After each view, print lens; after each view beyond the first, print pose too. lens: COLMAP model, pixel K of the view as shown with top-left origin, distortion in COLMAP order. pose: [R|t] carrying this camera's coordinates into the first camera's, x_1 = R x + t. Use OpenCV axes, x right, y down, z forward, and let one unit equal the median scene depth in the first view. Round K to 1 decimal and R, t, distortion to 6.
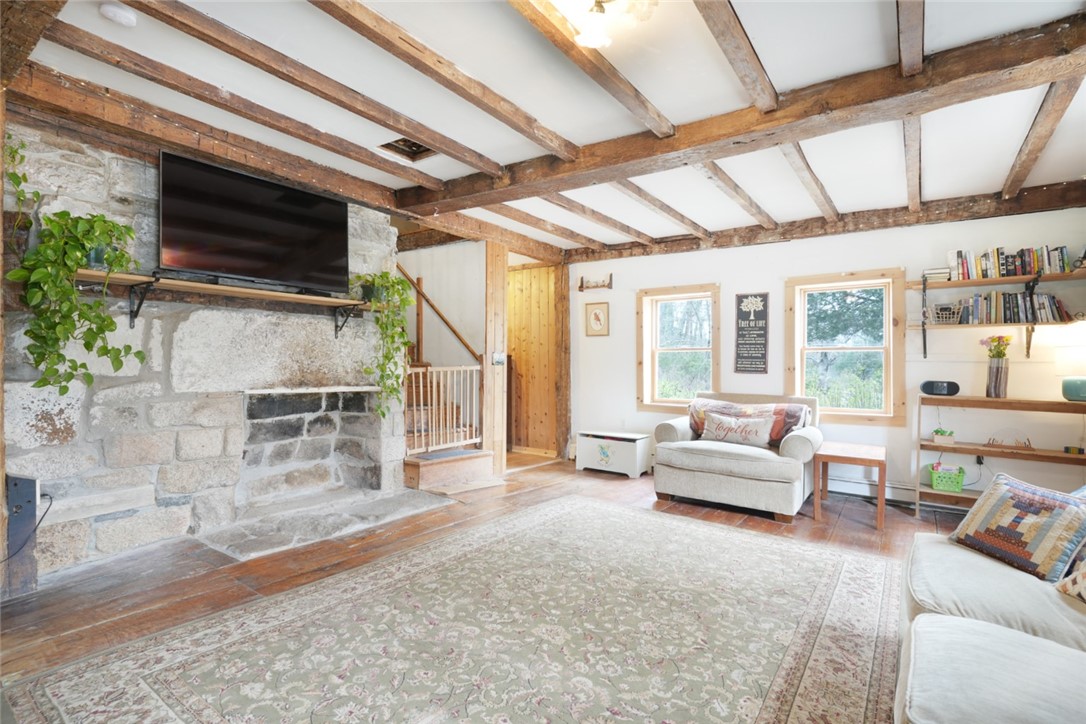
lens RADIAL K [[519.2, 0, 543.0], [0, 519.2, 362.0], [0, 0, 1]] dist [0.000637, -0.000472]
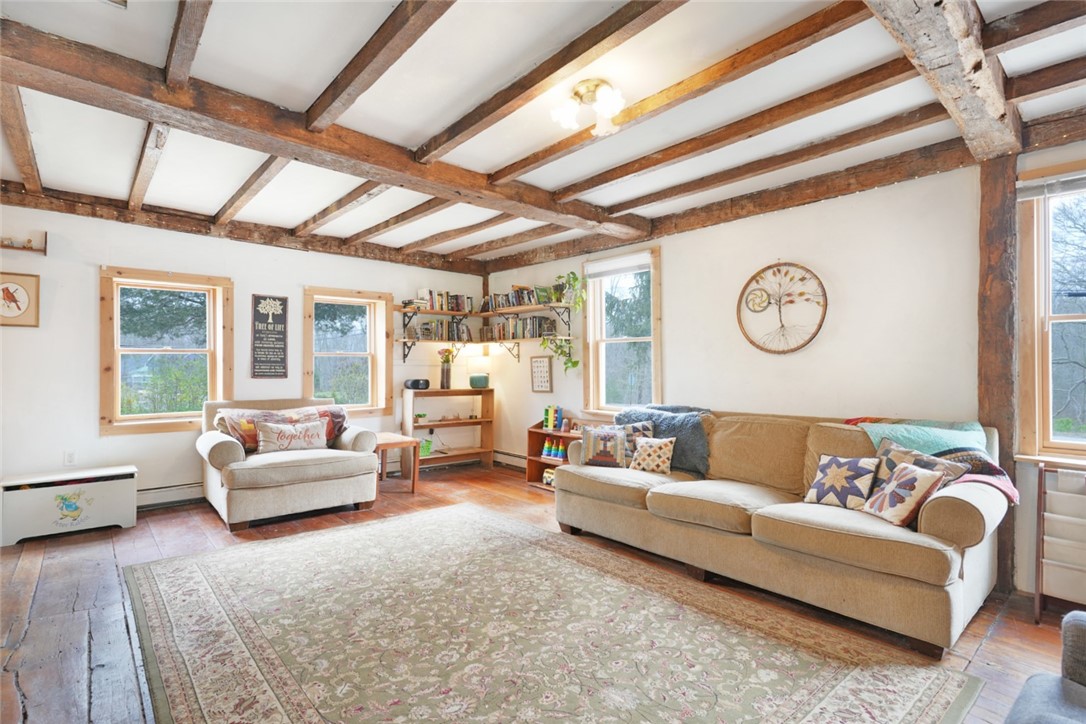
lens RADIAL K [[519.2, 0, 543.0], [0, 519.2, 362.0], [0, 0, 1]] dist [0.000637, -0.000472]
pose [[0.226321, -0.003308, 0.974047, -0.559222], [-0.002594, 0.999989, 0.003999, -0.017678], [-0.974049, -0.003431, 0.226310, 0.373437]]
